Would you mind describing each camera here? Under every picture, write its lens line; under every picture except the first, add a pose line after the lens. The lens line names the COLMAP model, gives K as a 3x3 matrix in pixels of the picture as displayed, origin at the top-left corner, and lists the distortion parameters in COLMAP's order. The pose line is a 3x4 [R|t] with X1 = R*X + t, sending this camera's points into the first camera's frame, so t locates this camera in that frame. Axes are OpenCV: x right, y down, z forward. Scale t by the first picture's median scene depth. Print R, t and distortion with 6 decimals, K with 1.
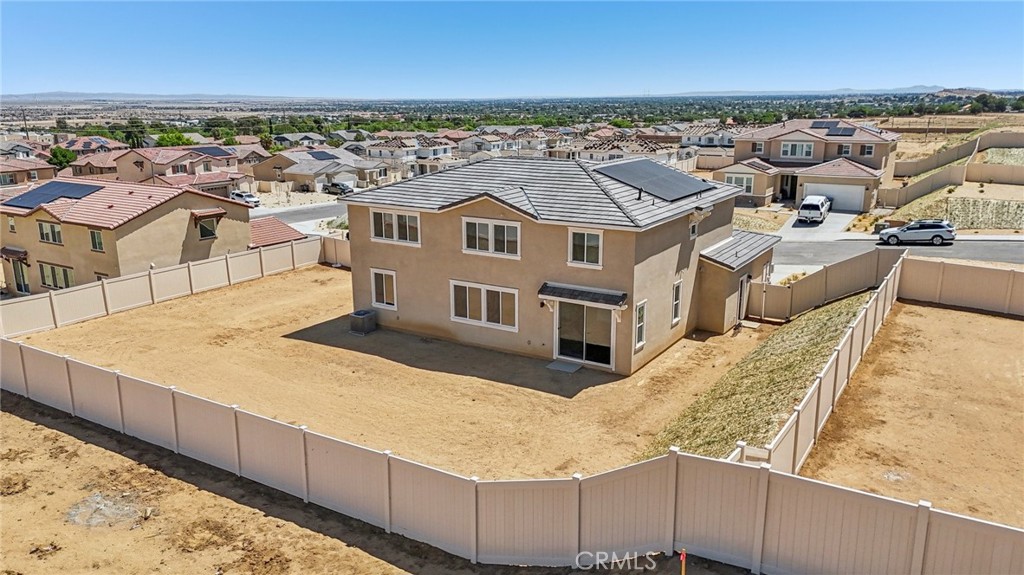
lens RADIAL K [[765.1, 0, 512.0], [0, 765.1, 287.5], [0, 0, 1]] dist [0.036629, -0.001071]
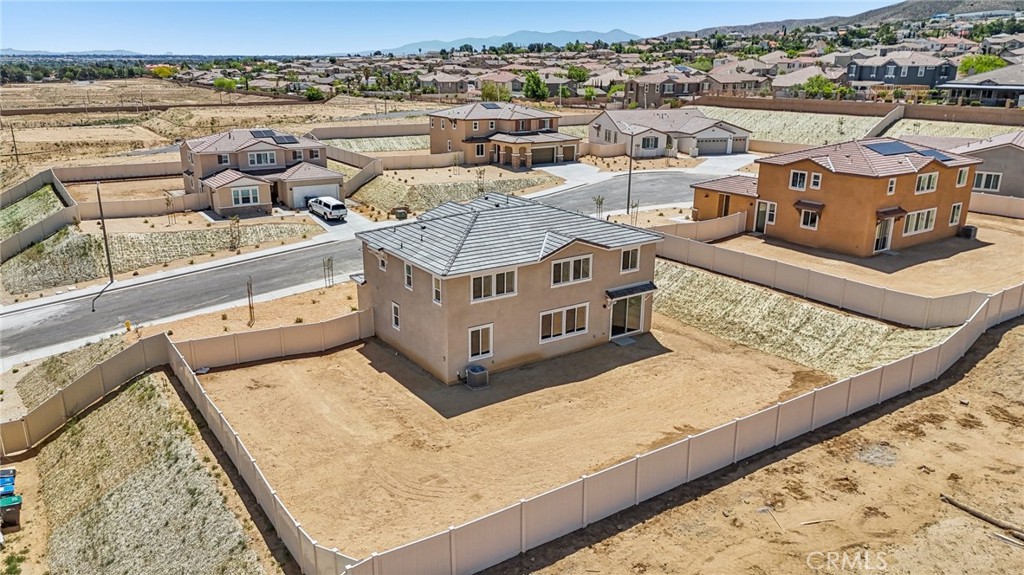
lens RADIAL K [[748.7, 0, 512.0], [0, 748.7, 287.5], [0, 0, 1]] dist [0.084050, -0.084240]
pose [[0.400063, -0.256861, 0.879757, -1.198186], [0.213954, 0.959574, 0.182871, -0.291355], [-0.891164, 0.115068, 0.438846, 0.510287]]
